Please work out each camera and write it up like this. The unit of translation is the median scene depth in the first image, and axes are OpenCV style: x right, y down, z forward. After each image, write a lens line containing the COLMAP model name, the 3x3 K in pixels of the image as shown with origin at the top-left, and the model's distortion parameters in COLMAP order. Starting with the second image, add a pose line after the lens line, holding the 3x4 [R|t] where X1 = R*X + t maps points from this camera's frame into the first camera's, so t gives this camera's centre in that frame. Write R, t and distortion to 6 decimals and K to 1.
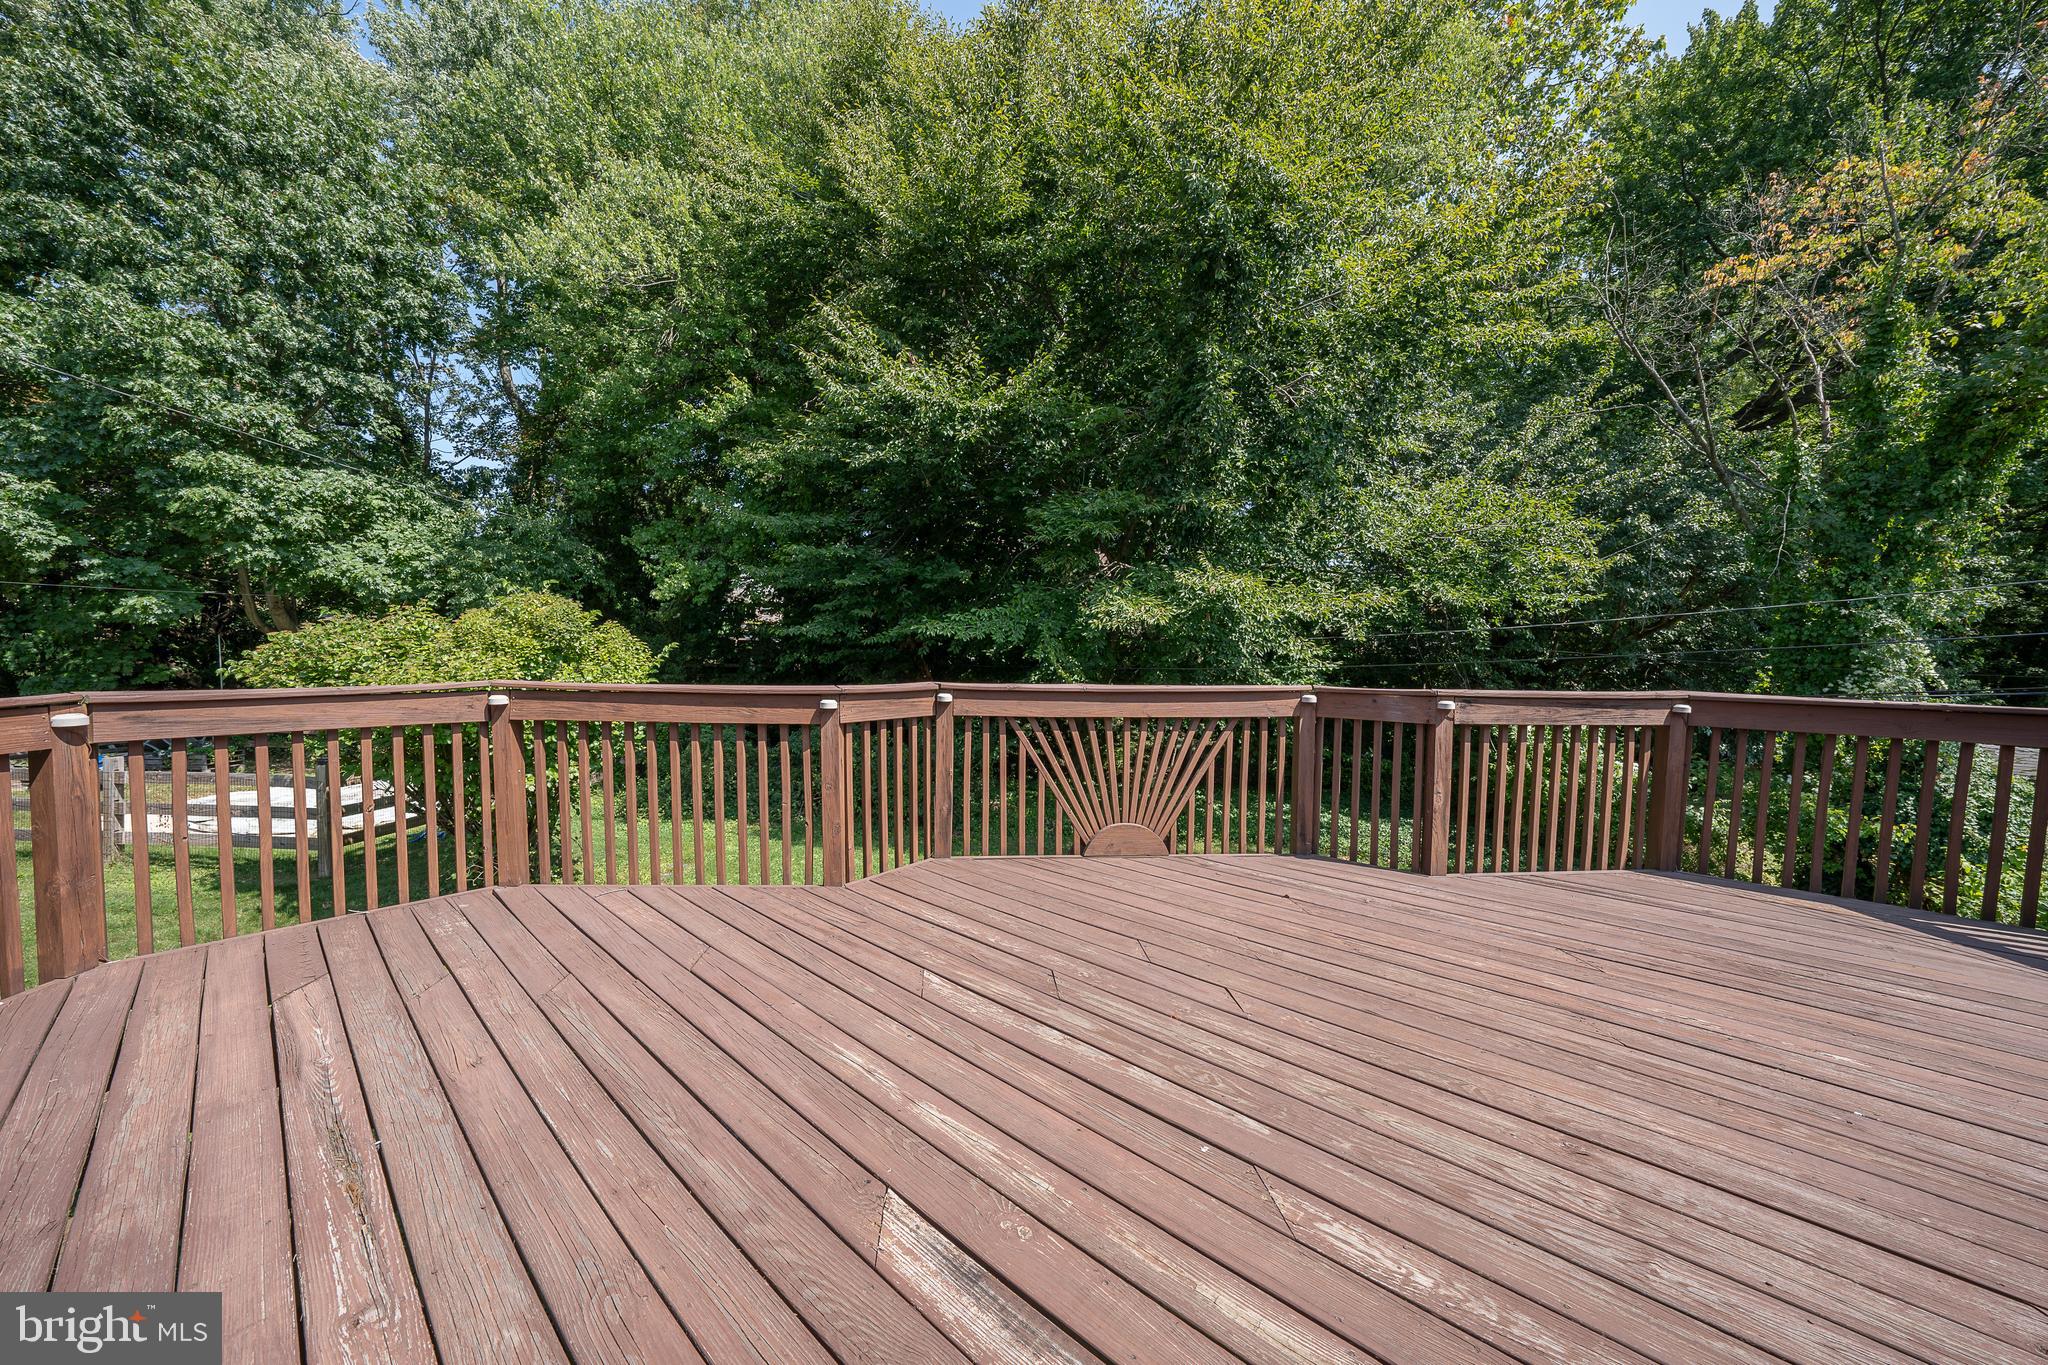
lens RADIAL K [[706.0, 0, 1023.7], [0, 706.0, 677.5], [0, 0, 1]] dist [-0.032859, 0.007234]
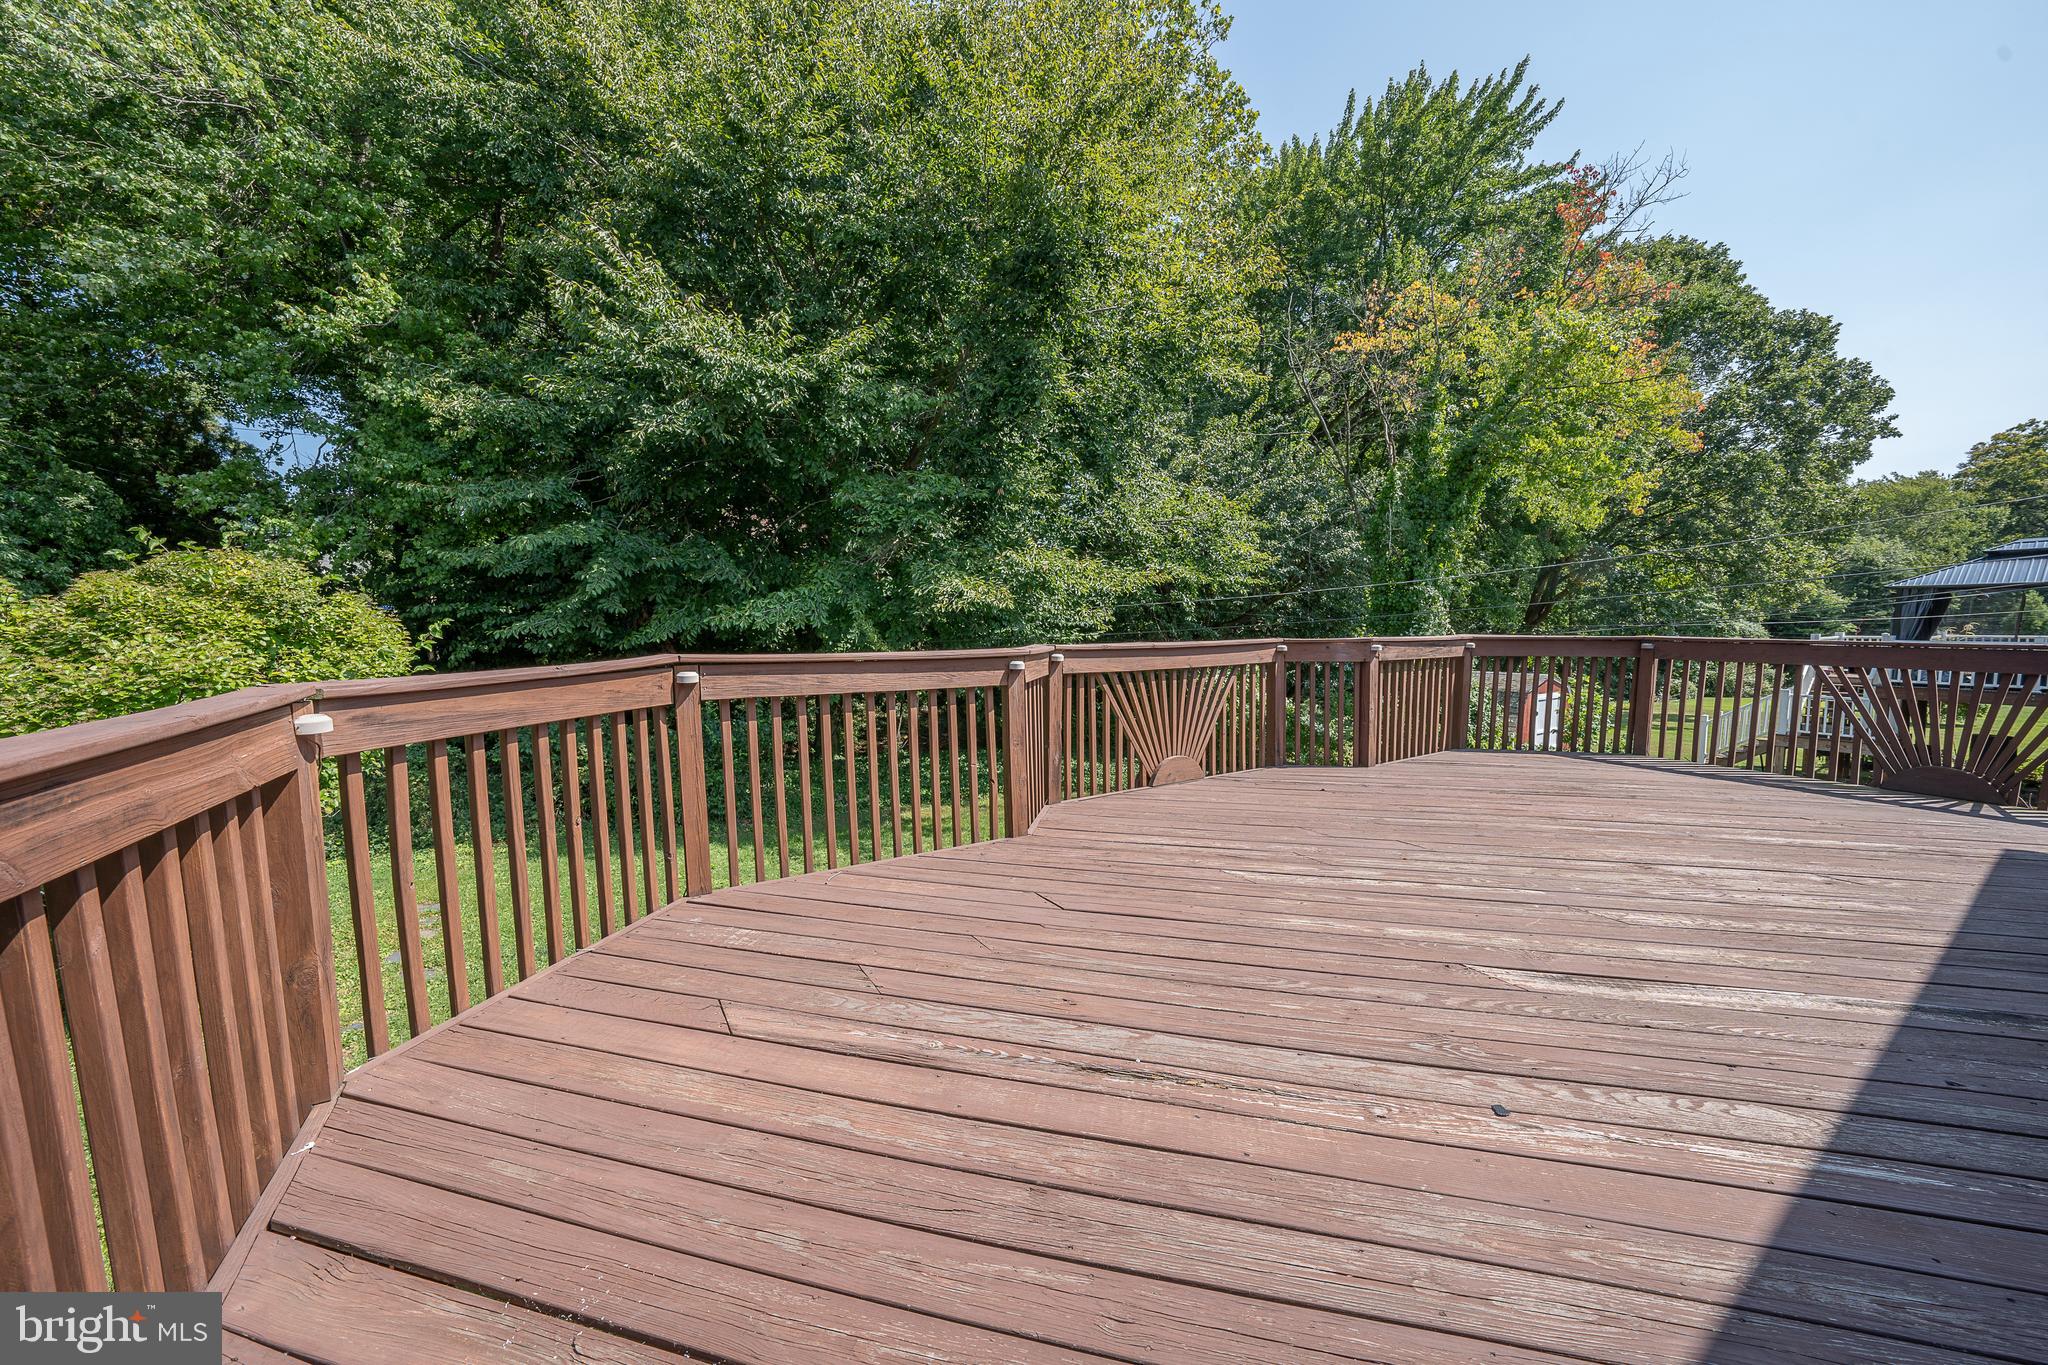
lens RADIAL K [[681.4, 0, 1060.9], [0, 681.4, 680.6], [0, 0, 1]] dist [-0.056231, 0.021197]
pose [[0.893217, -0.061264, 0.445432, -0.185323], [0.043414, 0.997796, 0.050177, 0.003457], [-0.447524, -0.025481, 0.893909, 0.016617]]
